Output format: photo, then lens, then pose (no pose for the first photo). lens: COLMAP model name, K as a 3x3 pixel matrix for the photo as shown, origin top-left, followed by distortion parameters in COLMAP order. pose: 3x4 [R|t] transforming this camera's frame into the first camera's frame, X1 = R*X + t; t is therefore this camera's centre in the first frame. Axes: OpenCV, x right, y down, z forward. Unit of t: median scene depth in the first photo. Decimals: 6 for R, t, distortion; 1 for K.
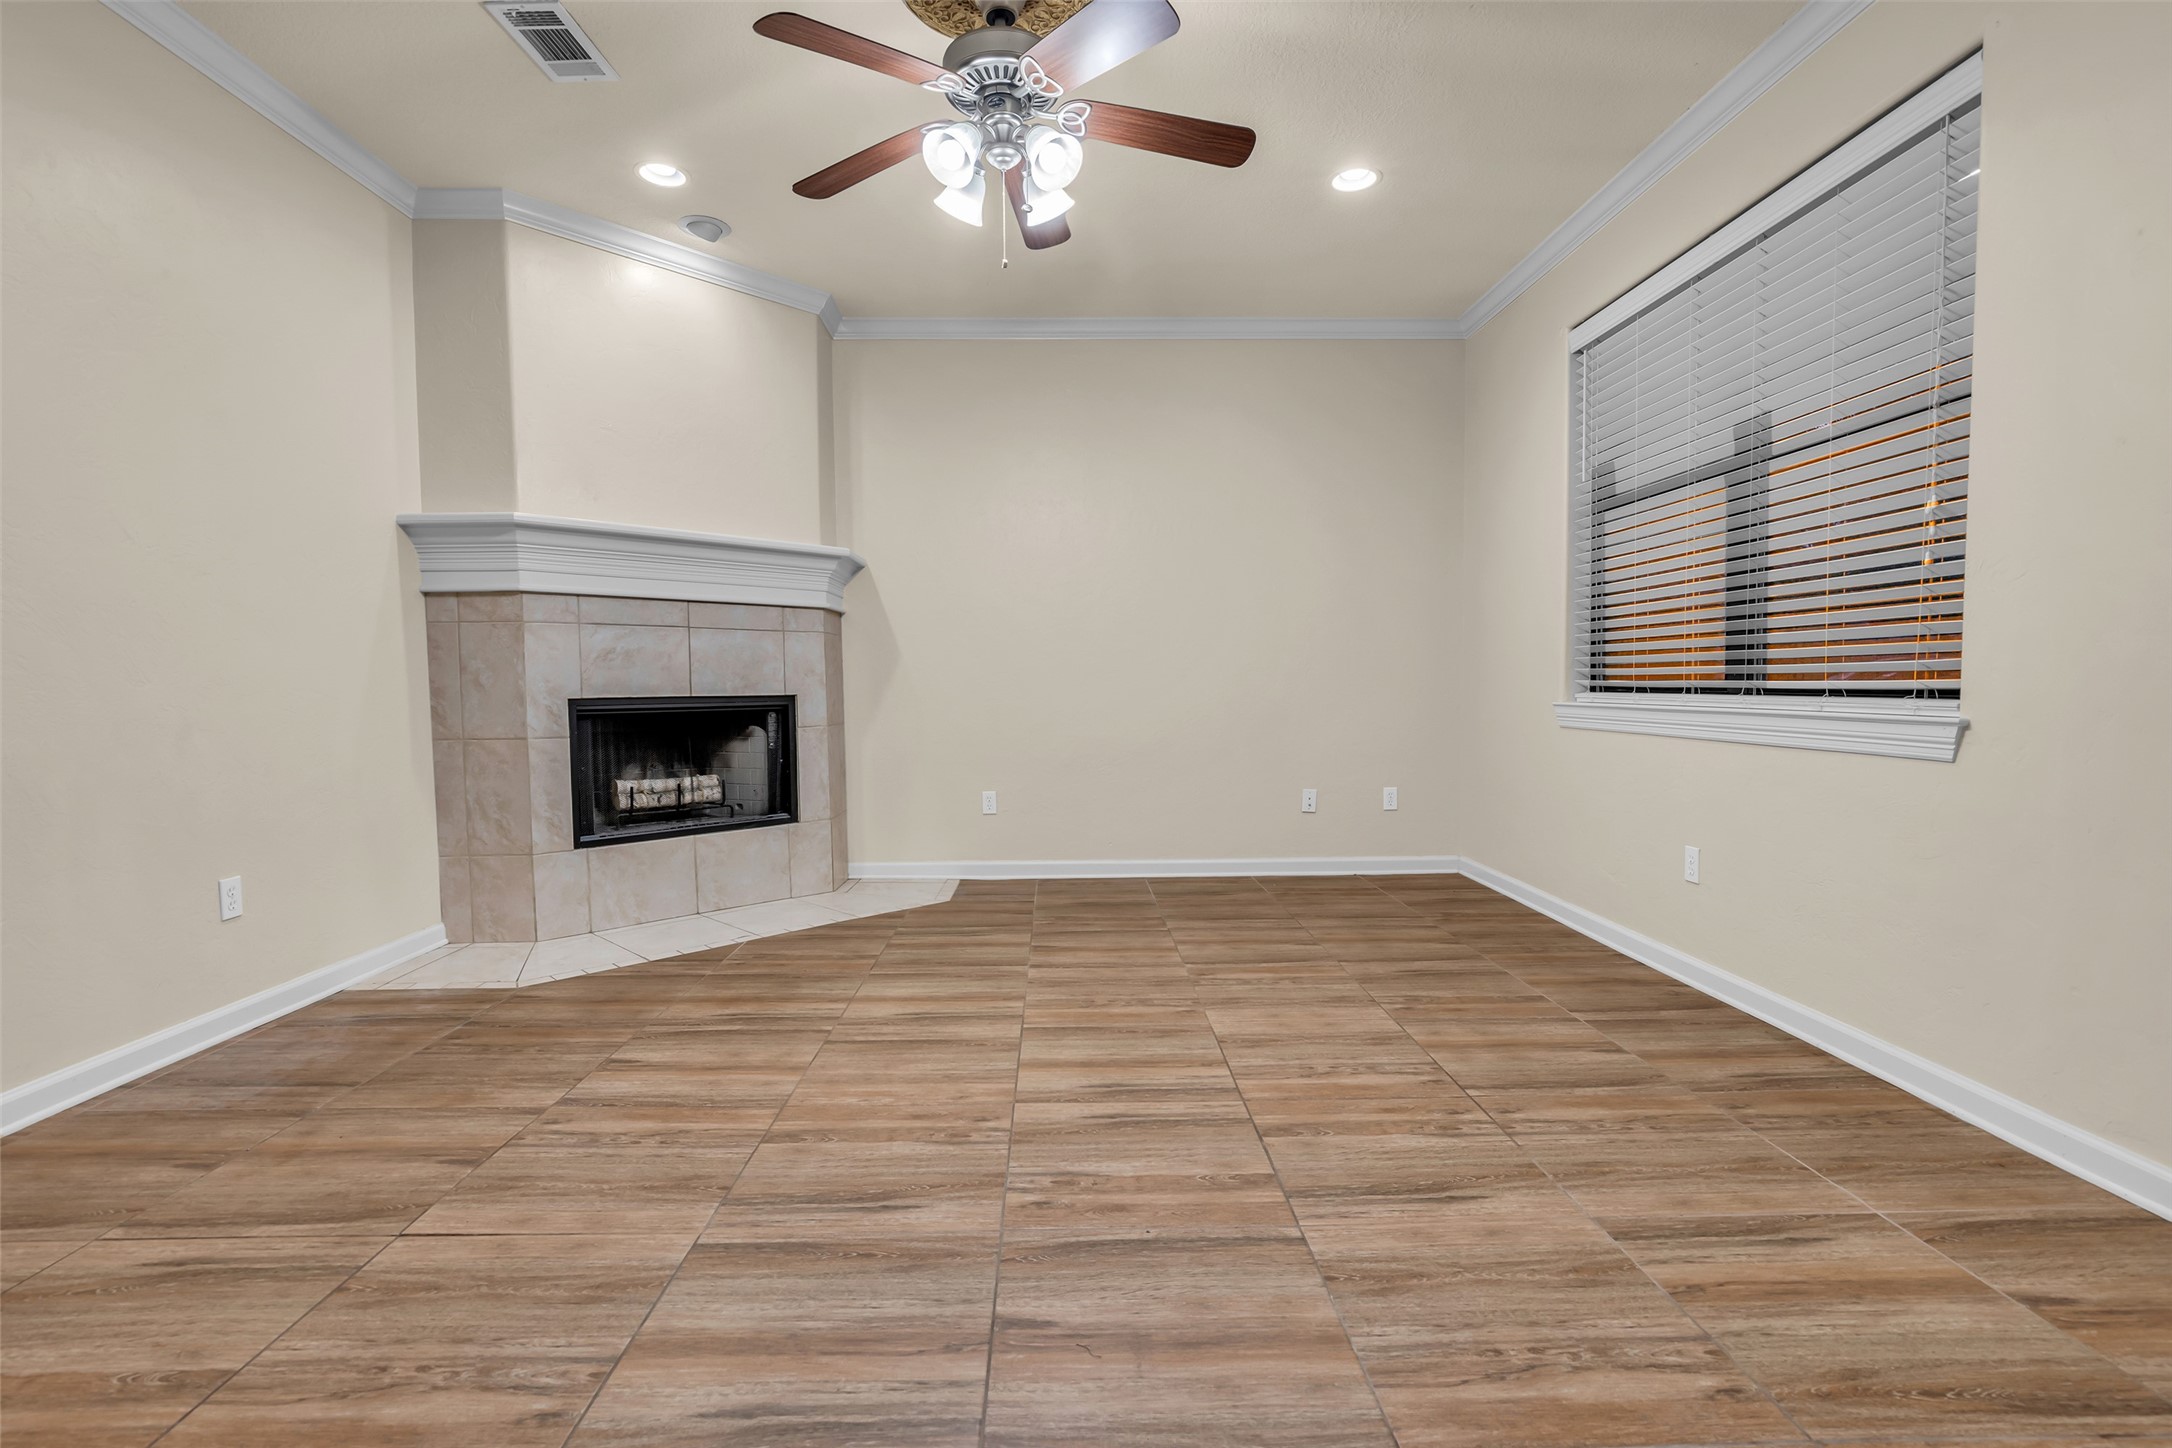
lens RADIAL K [[994.3, 0, 1079.8], [0, 994.3, 739.9], [0, 0, 1]] dist [-0.020594, 0.007134]
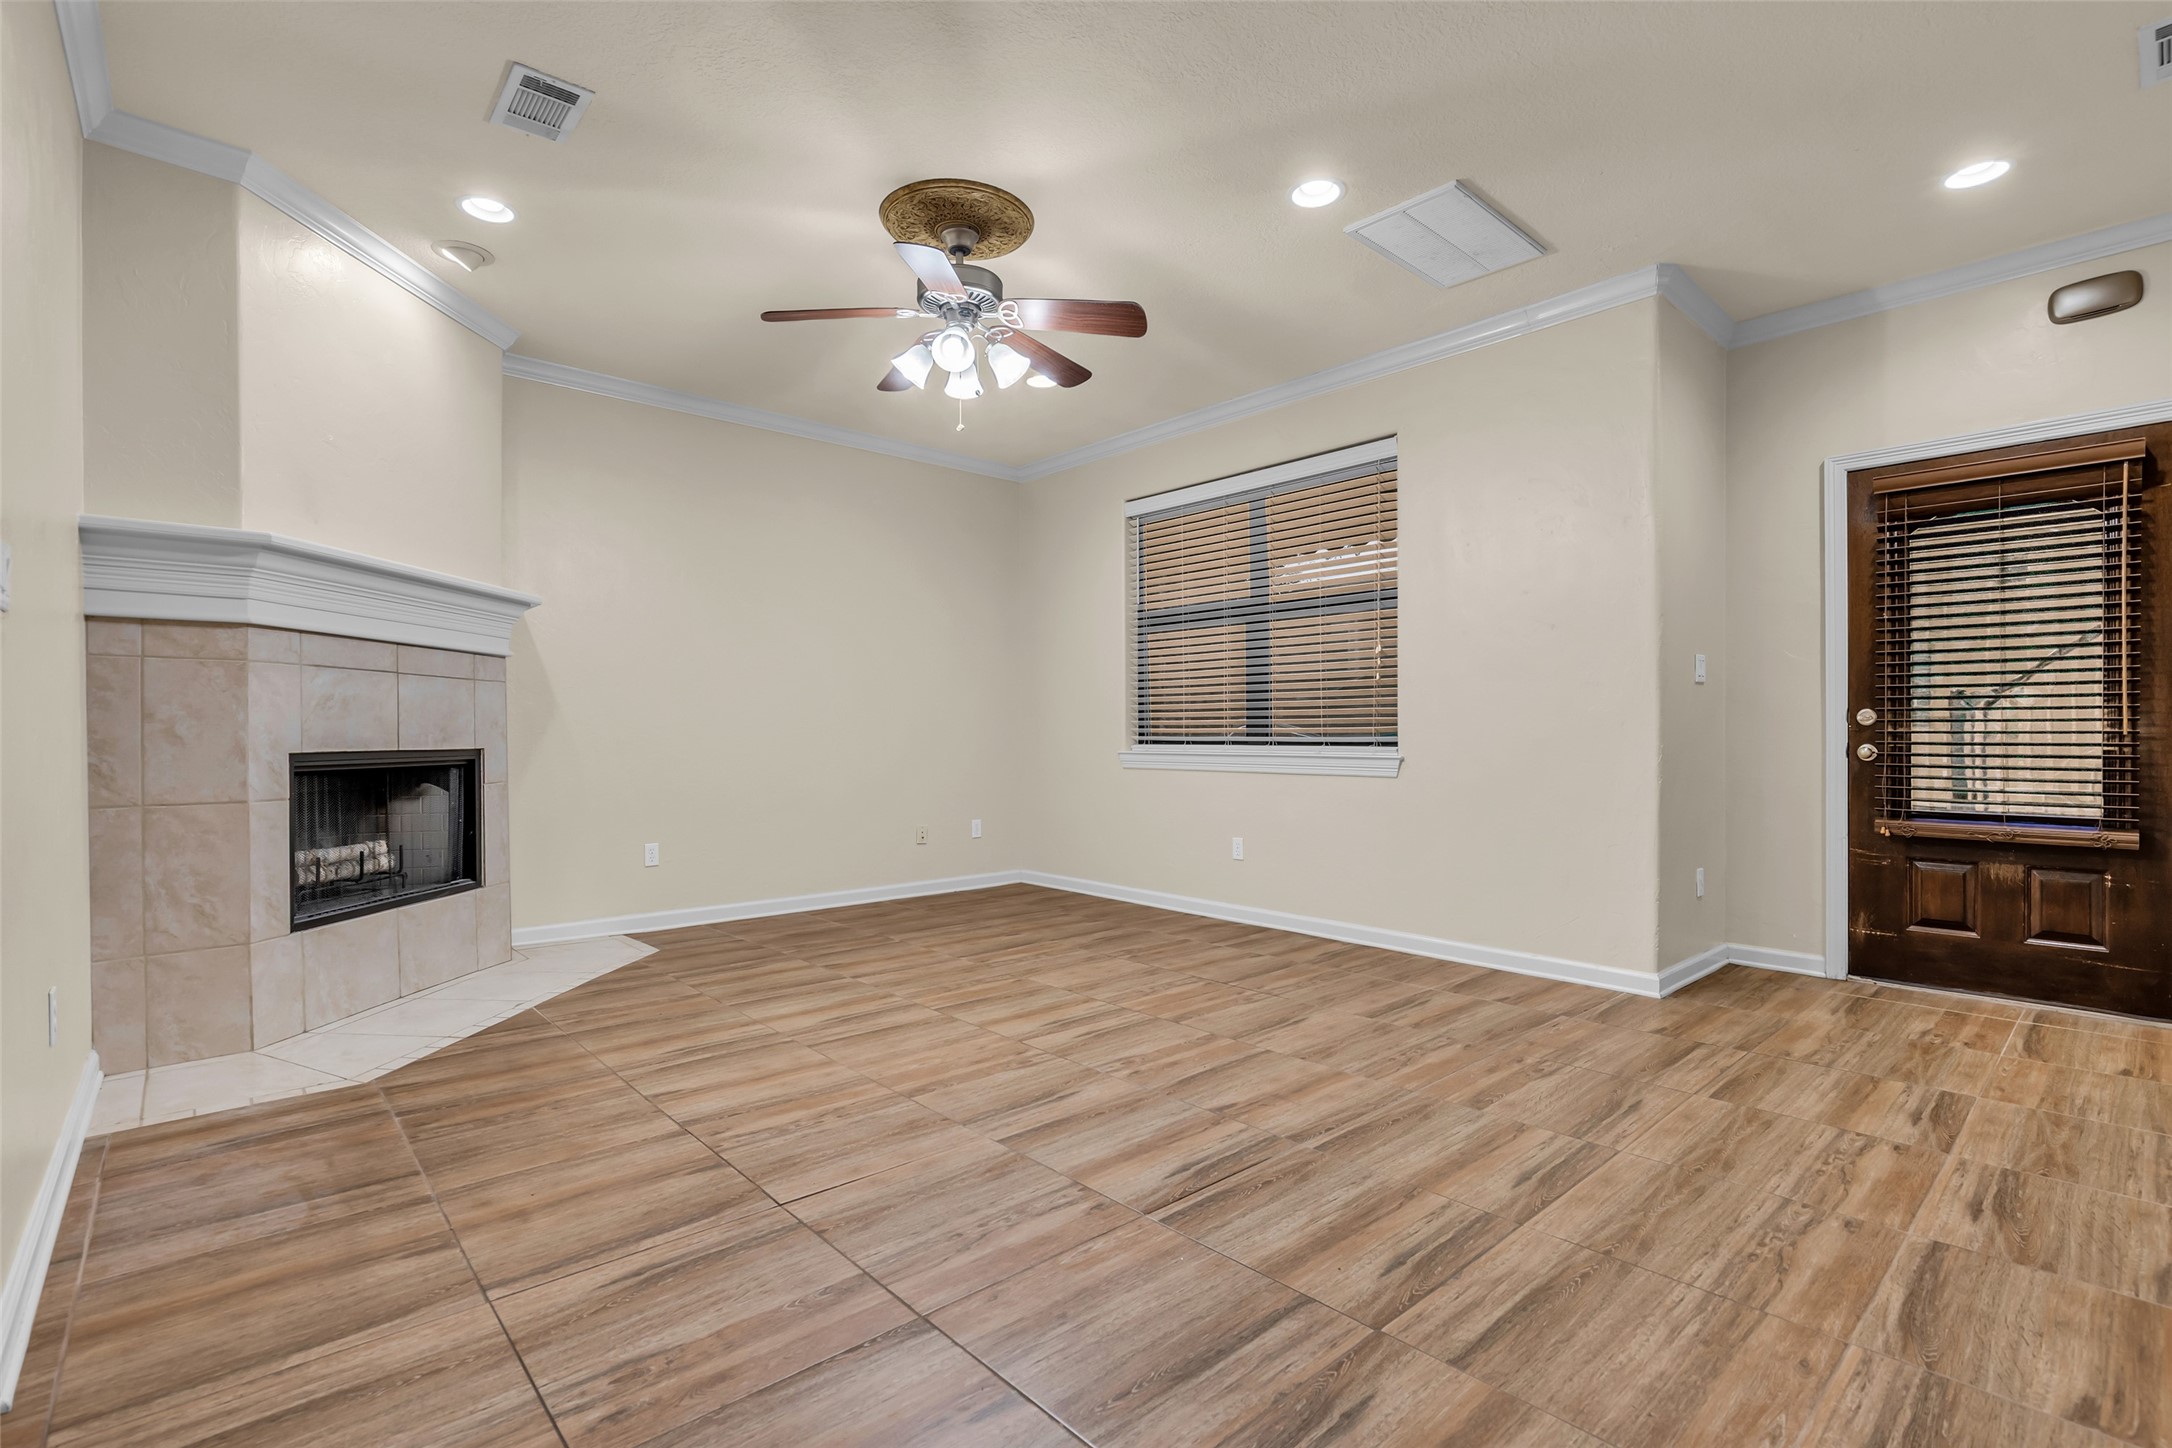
lens RADIAL K [[994.3, 0, 1079.8], [0, 994.3, 739.9], [0, 0, 1]] dist [-0.020594, 0.007134]
pose [[0.758377, 0.001777, 0.651814, -0.740030], [0.034487, 0.998486, -0.042847, 0.008075], [-0.650903, 0.054974, 0.757168, -0.097547]]
